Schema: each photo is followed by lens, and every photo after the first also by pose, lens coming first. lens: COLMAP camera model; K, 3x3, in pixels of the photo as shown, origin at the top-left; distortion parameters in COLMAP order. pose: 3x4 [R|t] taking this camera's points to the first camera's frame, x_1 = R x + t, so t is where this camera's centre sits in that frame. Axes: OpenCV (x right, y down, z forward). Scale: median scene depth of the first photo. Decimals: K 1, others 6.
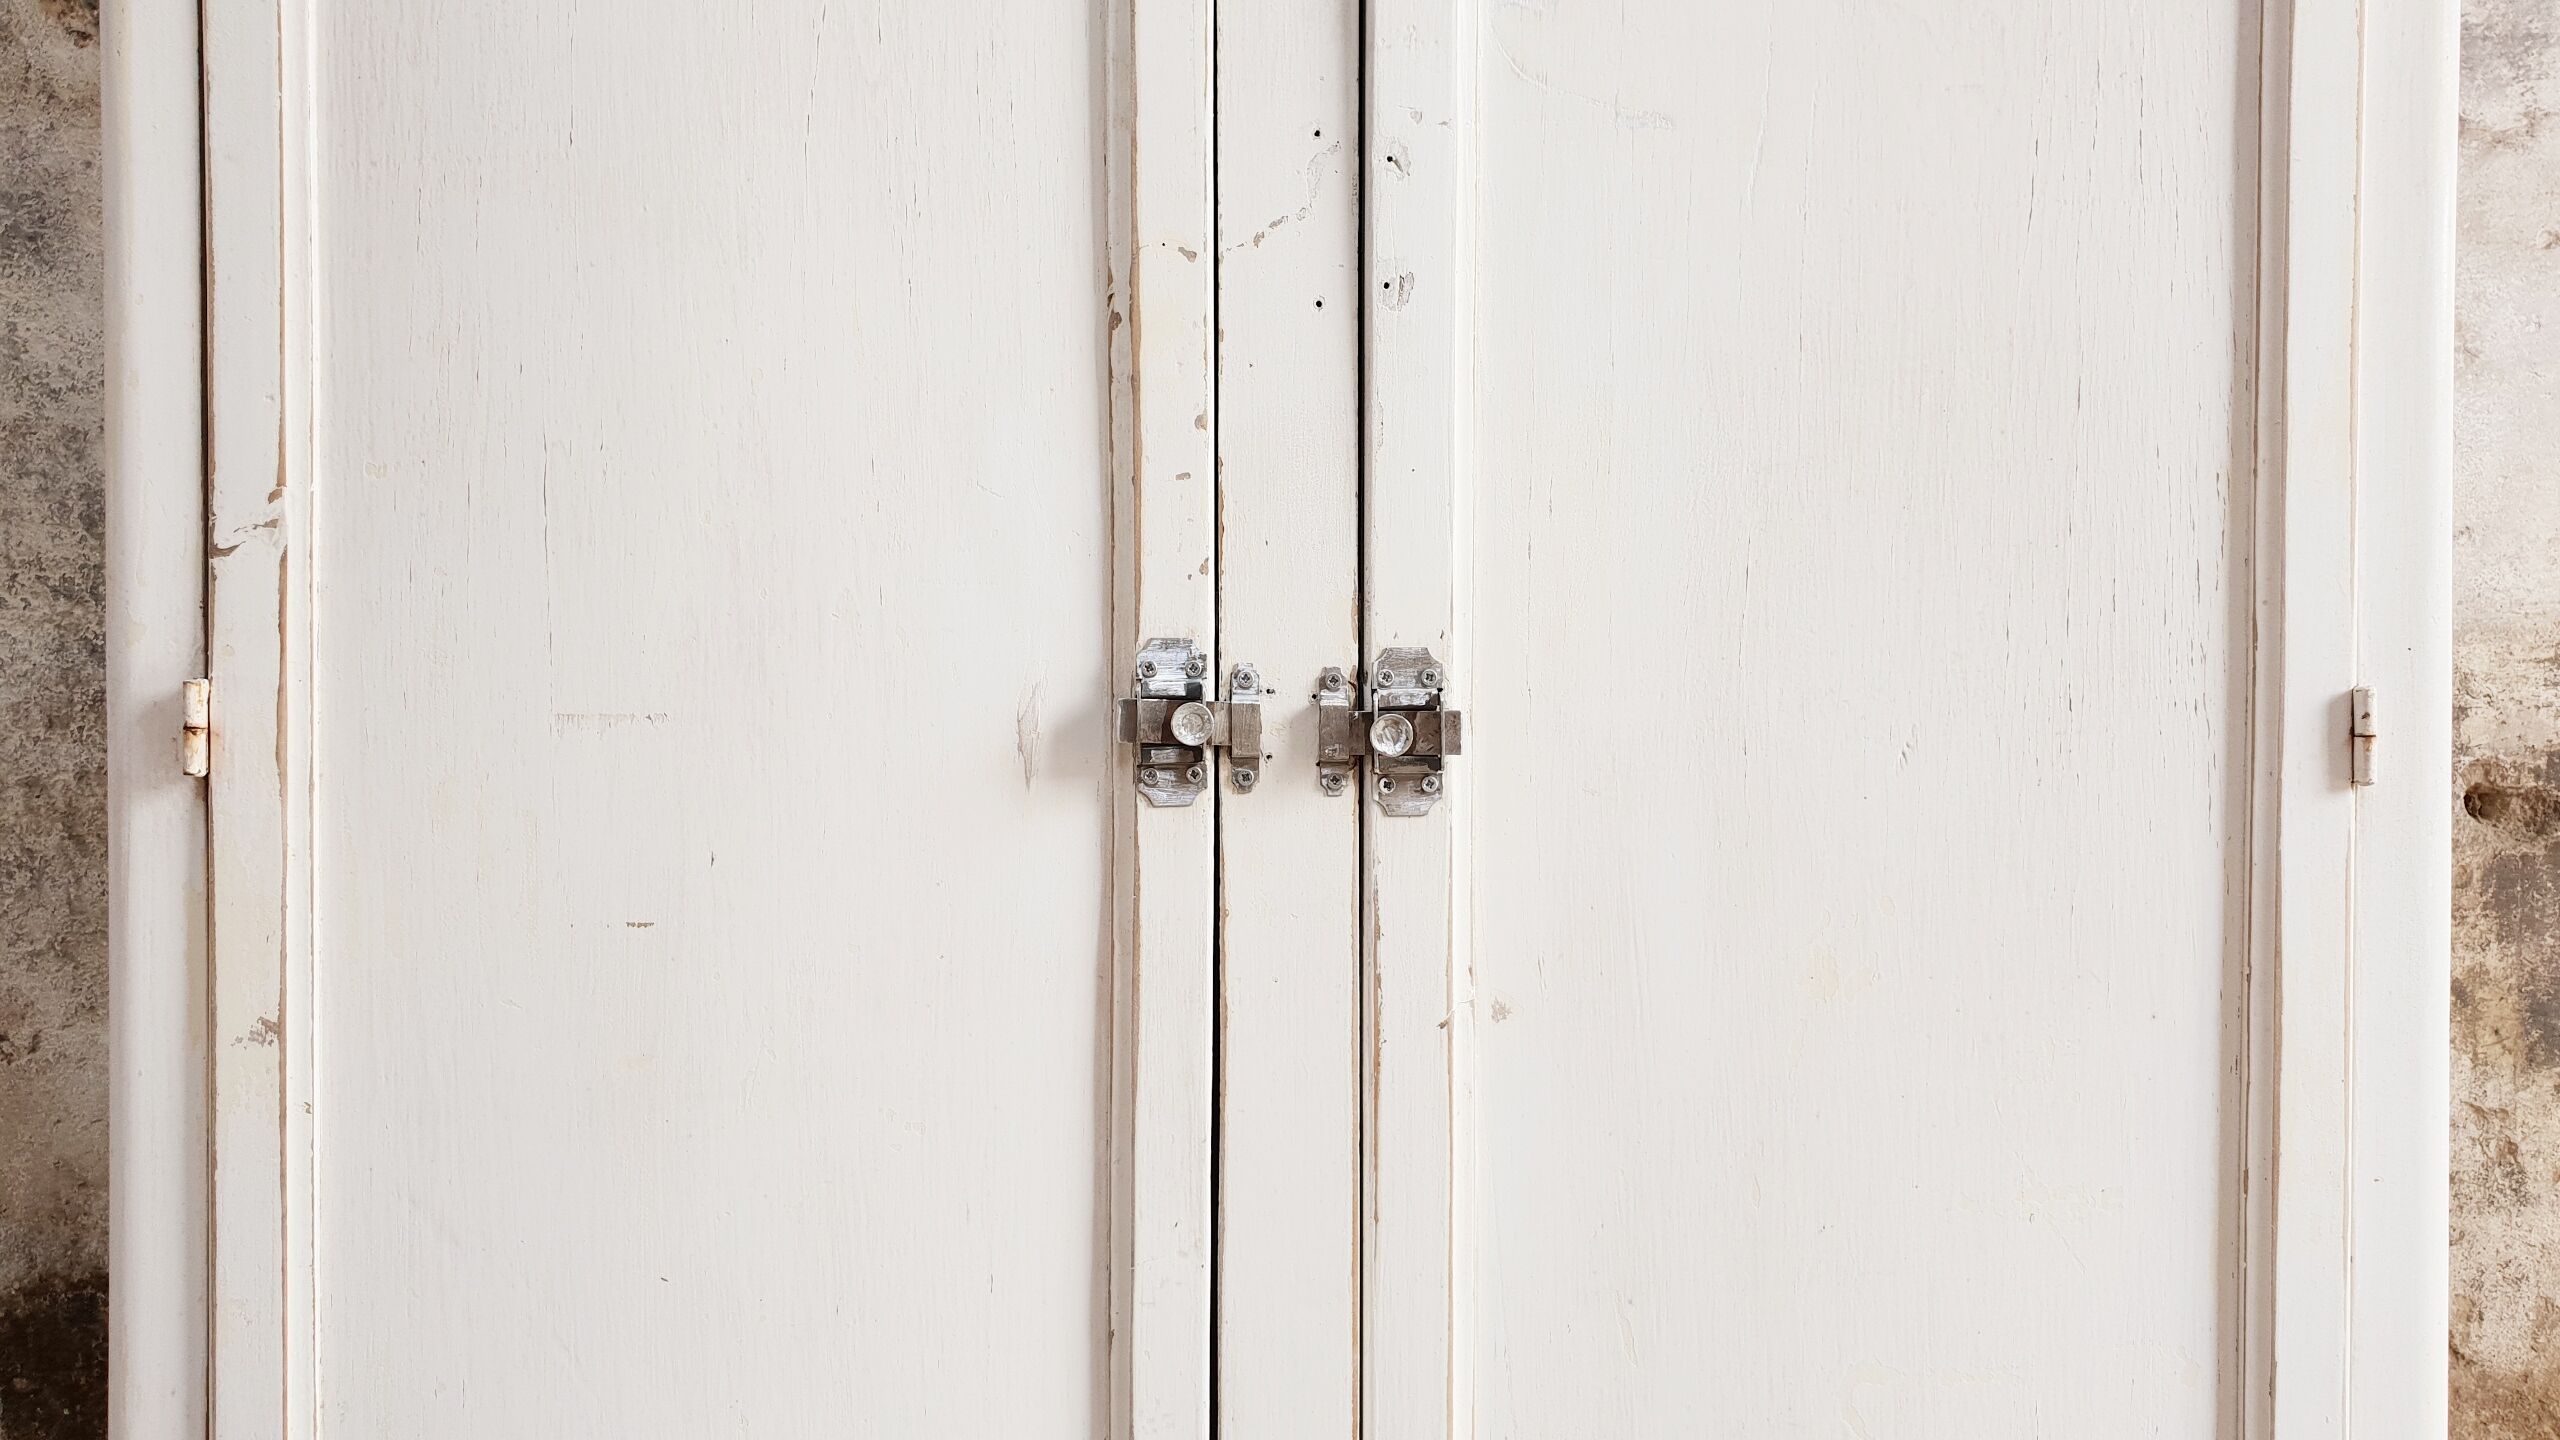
lens RADIAL K [[2042.5, 0, 1275.2], [0, 2042.5, 676.7], [0, 0, 1]] dist [0.004141, 0.011111]
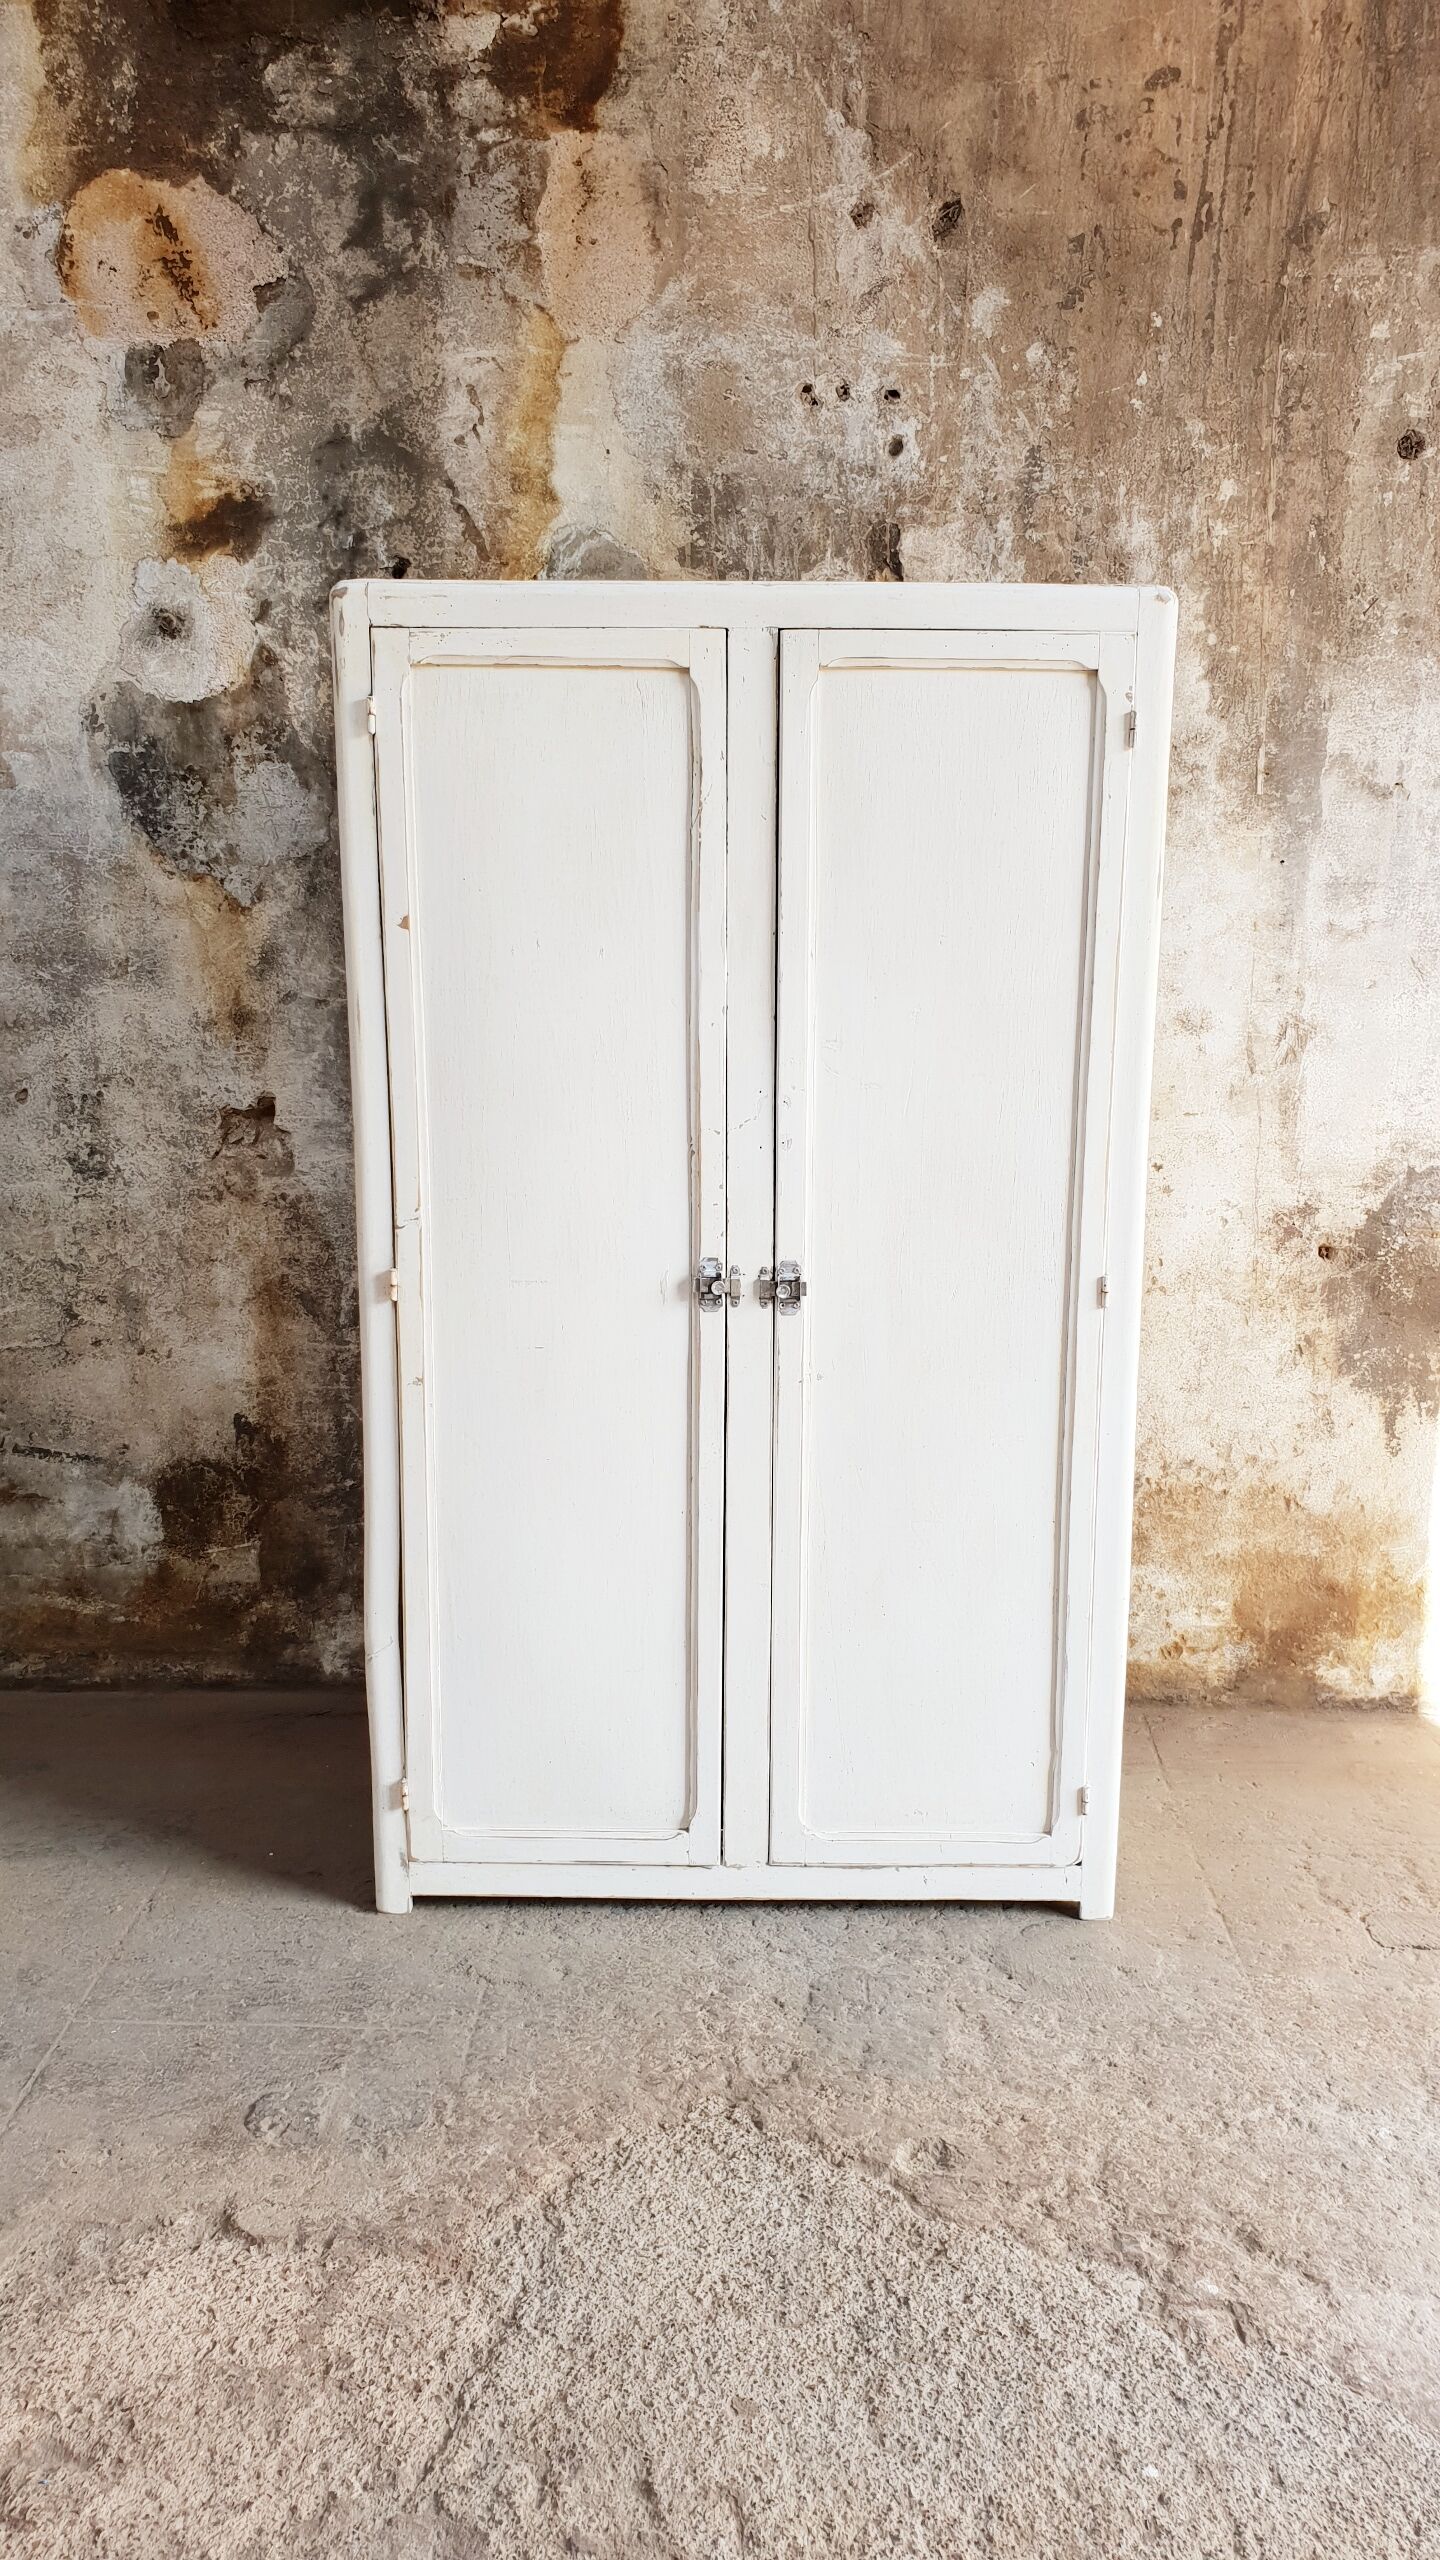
lens RADIAL K [[2042.5, 0, 754.8], [0, 2042.5, 1268.2], [0, 0, 1]] dist [0.004141, 0.011111]
pose [[0.999910, 0.007706, -0.010993, 0.046541], [-0.005502, 0.982157, 0.187984, -0.564347], [0.012245, -0.187907, 0.982111, -1.925061]]
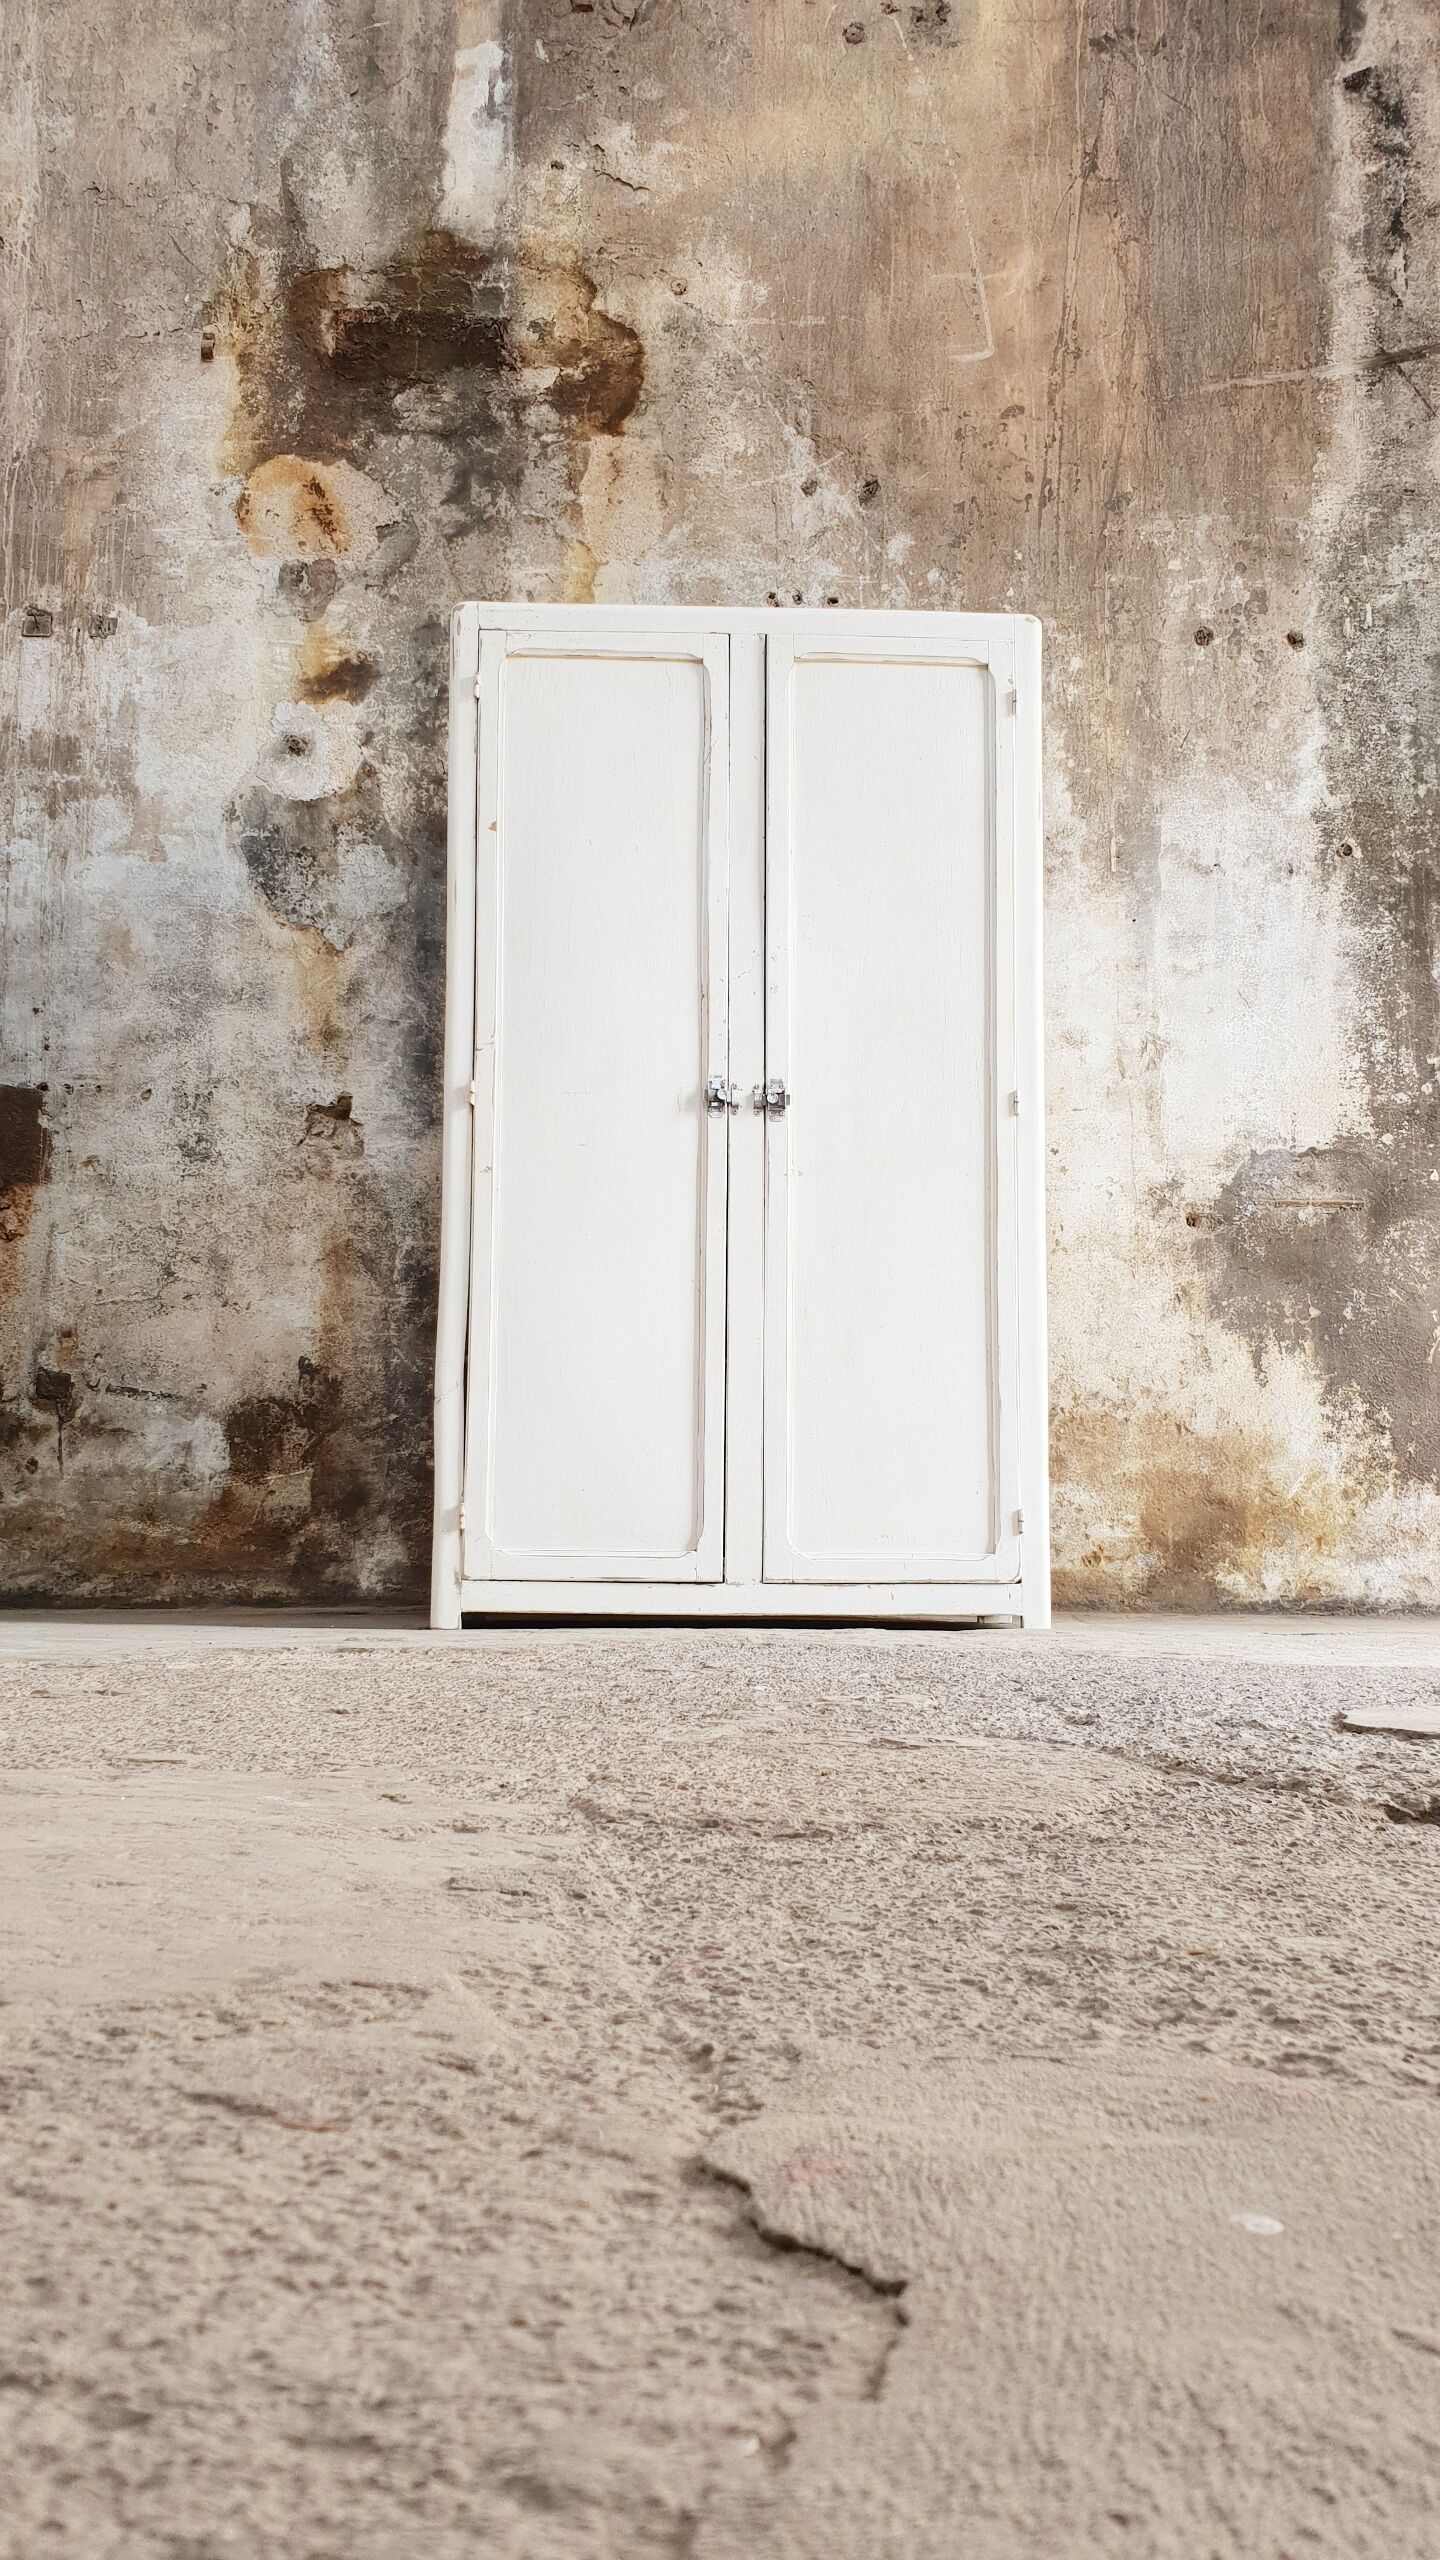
lens RADIAL K [[2027.4, 0, 744.5], [0, 2027.4, 1291.4], [0, 0, 1]] dist [0.123545, -0.387558]
pose [[0.999577, 0.006971, 0.028232, -0.104880], [-0.002973, 0.990249, -0.139277, 0.933379], [-0.028928, 0.139134, 0.989851, -2.801081]]
